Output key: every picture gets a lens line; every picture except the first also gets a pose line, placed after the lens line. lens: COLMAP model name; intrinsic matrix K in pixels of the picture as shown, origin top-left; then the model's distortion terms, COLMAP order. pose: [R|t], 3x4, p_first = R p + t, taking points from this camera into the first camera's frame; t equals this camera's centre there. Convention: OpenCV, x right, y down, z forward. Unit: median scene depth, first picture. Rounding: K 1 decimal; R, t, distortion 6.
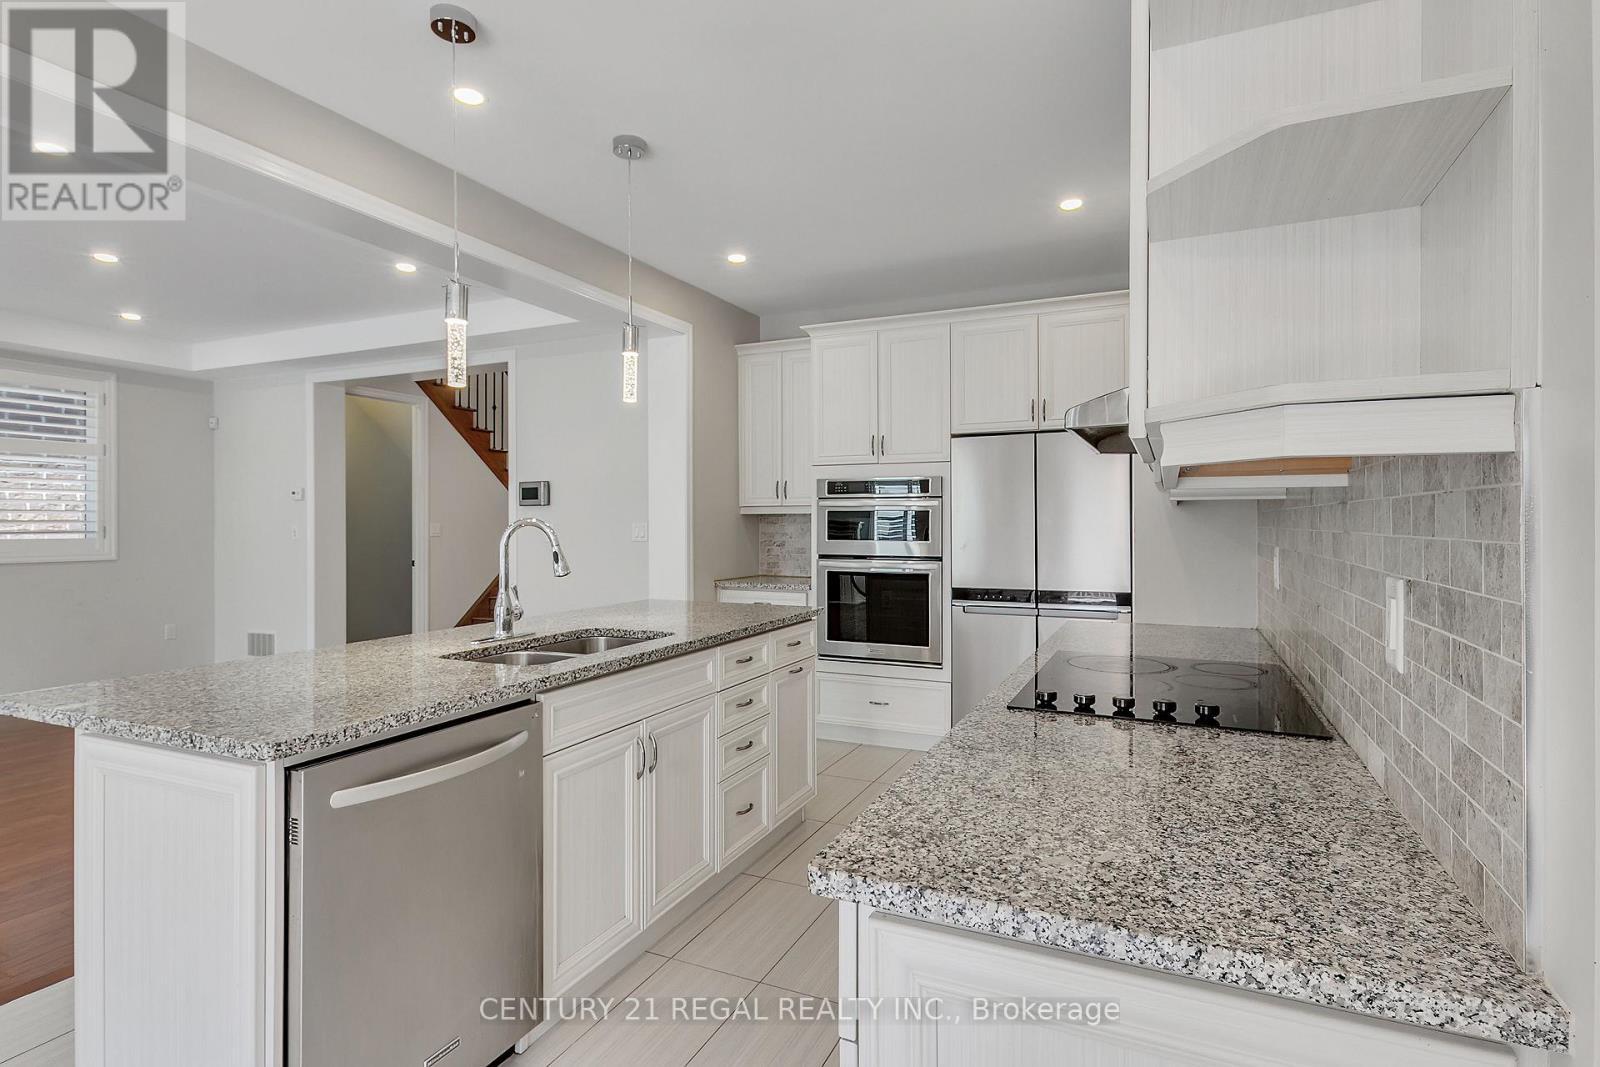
lens RADIAL K [[799.3, 0, 802.3], [0, 799.3, 525.1], [0, 0, 1]] dist [0.001235, -0.004956]
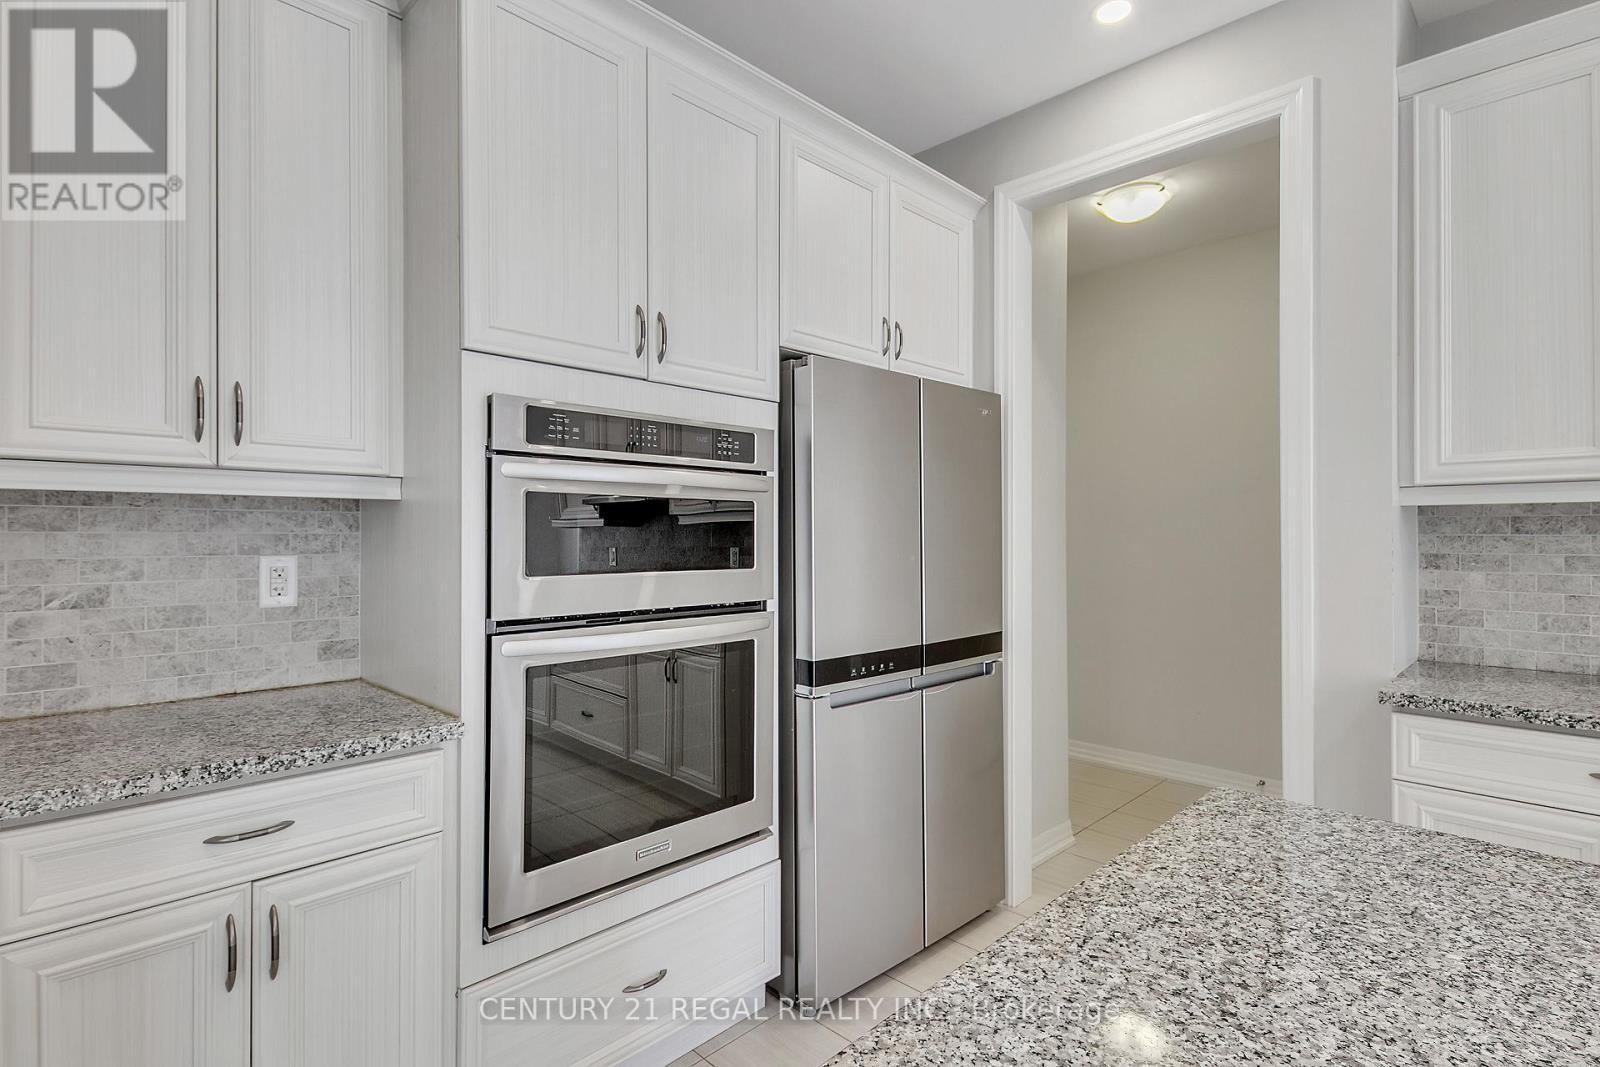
lens RADIAL K [[799.3, 0, 796.4], [0, 799.3, 525.1], [0, 0, 1]] dist [0.001235, -0.004956]
pose [[0.330154, 0.011176, 0.943861, -0.245223], [0.001691, 0.999921, -0.012432, 0.001094], [-0.943926, 0.005701, 0.330109, 0.762768]]
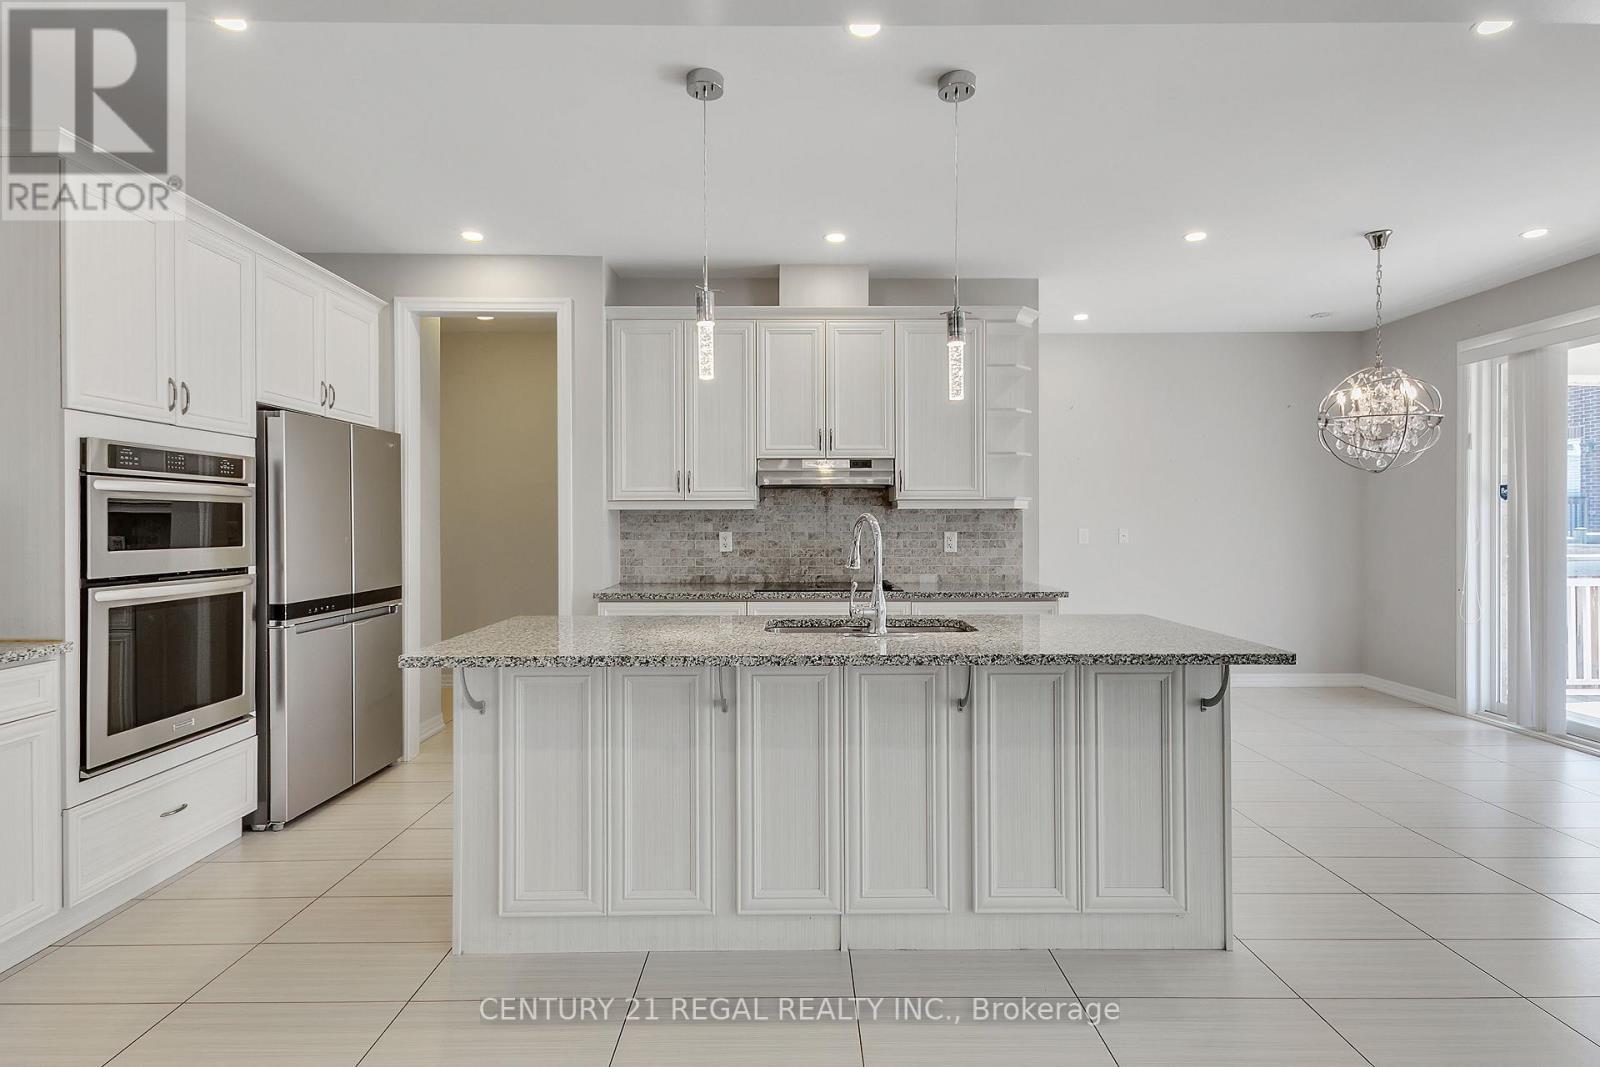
lens RADIAL K [[799.3, 0, 800.6], [0, 799.3, 526.7], [0, 0, 1]] dist [0.001235, -0.004956]
pose [[-0.423697, -0.005217, 0.905789, -0.646094], [0.003314, 0.999968, 0.007310, -0.000534], [-0.905798, 0.006099, -0.423666, 0.785916]]
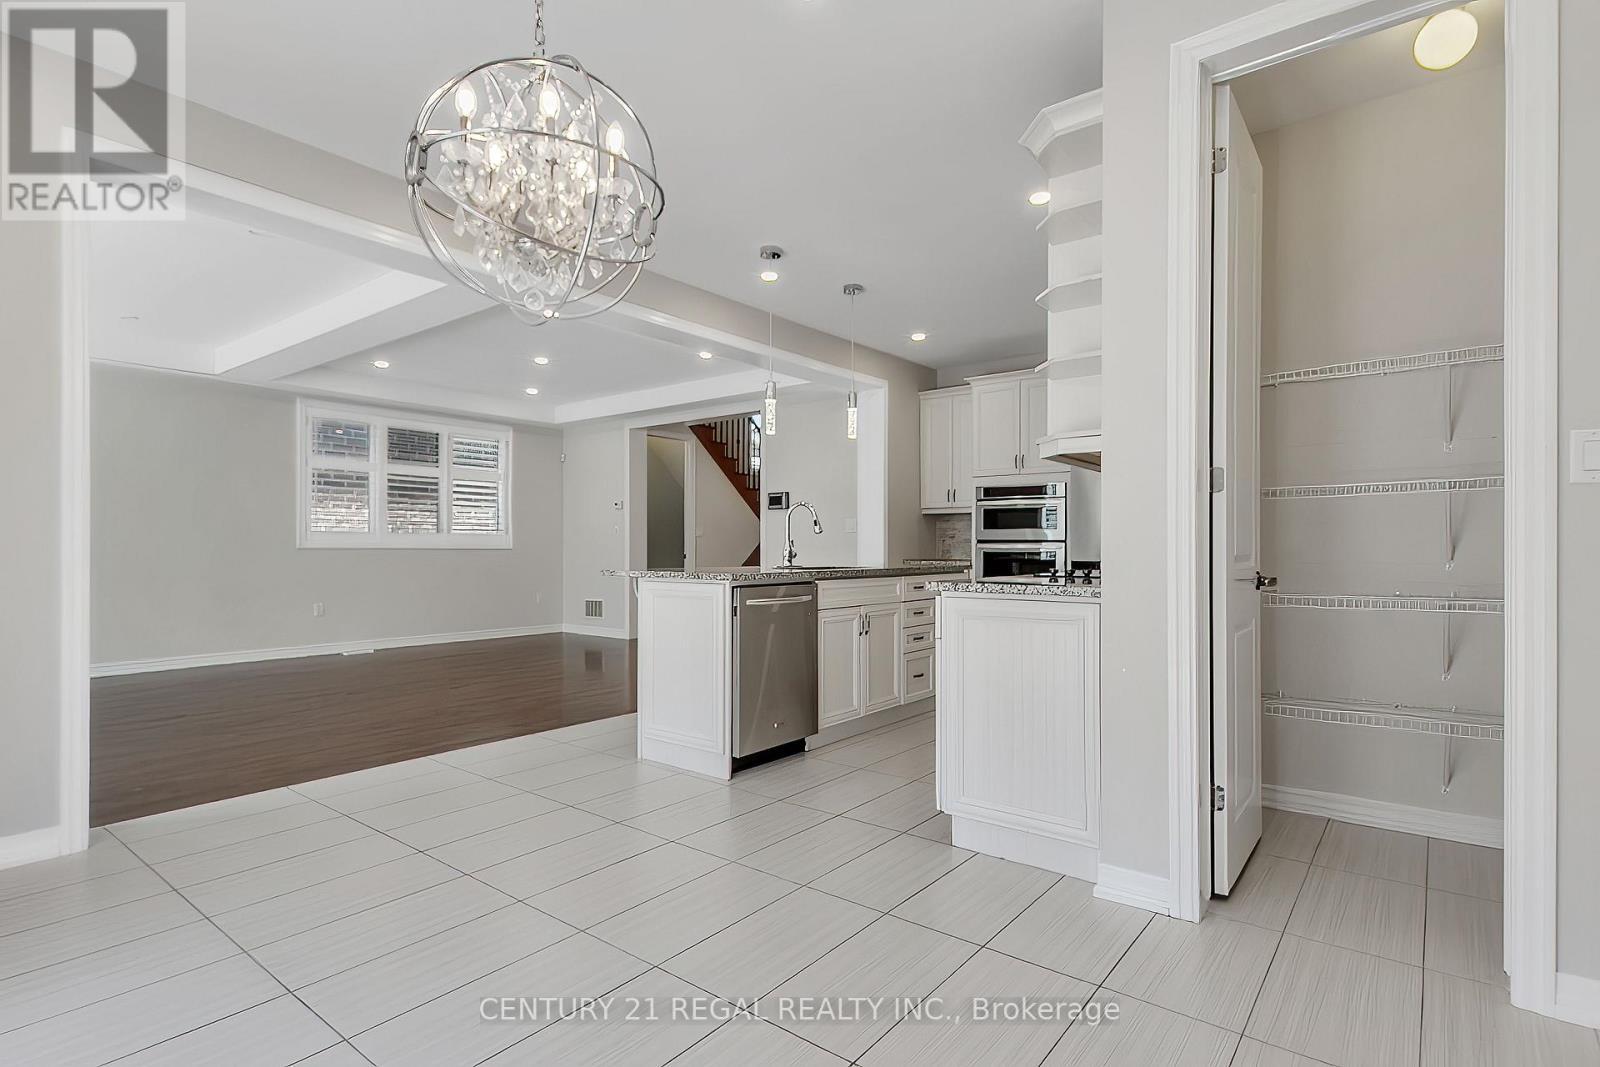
lens RADIAL K [[799.3, 0, 805.6], [0, 799.3, 555.5], [0, 0, 1]] dist [0.001235, -0.004956]
pose [[0.972350, 0.003492, -0.233503, 0.055297], [-0.002127, 0.999979, 0.006096, 0.055513], [0.233520, -0.005431, 0.972337, -0.432977]]
